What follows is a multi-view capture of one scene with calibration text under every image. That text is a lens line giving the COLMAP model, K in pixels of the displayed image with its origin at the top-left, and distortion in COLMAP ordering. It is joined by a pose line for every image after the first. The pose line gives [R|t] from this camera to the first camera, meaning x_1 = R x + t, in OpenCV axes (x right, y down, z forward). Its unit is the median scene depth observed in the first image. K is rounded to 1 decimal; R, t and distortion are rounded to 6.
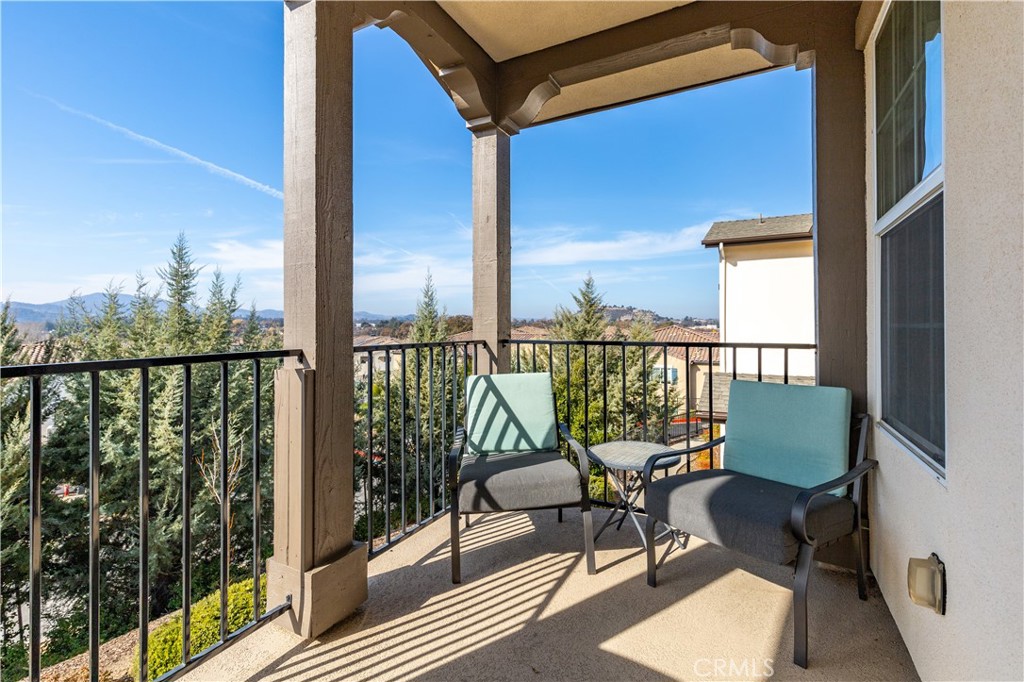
lens RADIAL K [[502.2, 0, 524.9], [0, 502.2, 323.5], [0, 0, 1]] dist [0.001371, -0.001673]
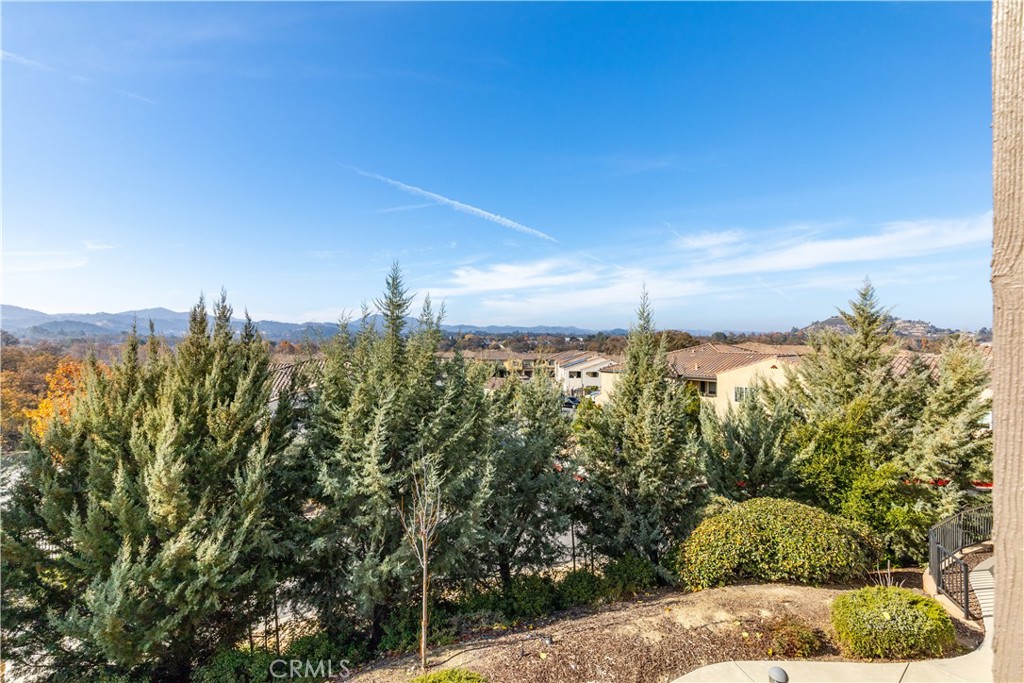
lens RADIAL K [[467.6, 0, 505.6], [0, 467.6, 336.3], [0, 0, 1]] dist [0.007513, -0.002093]
pose [[0.899248, -0.000755, -0.437439, -0.055499], [0.003557, 0.999978, 0.005587, -0.027030], [0.437425, -0.006580, 0.899231, 0.182124]]
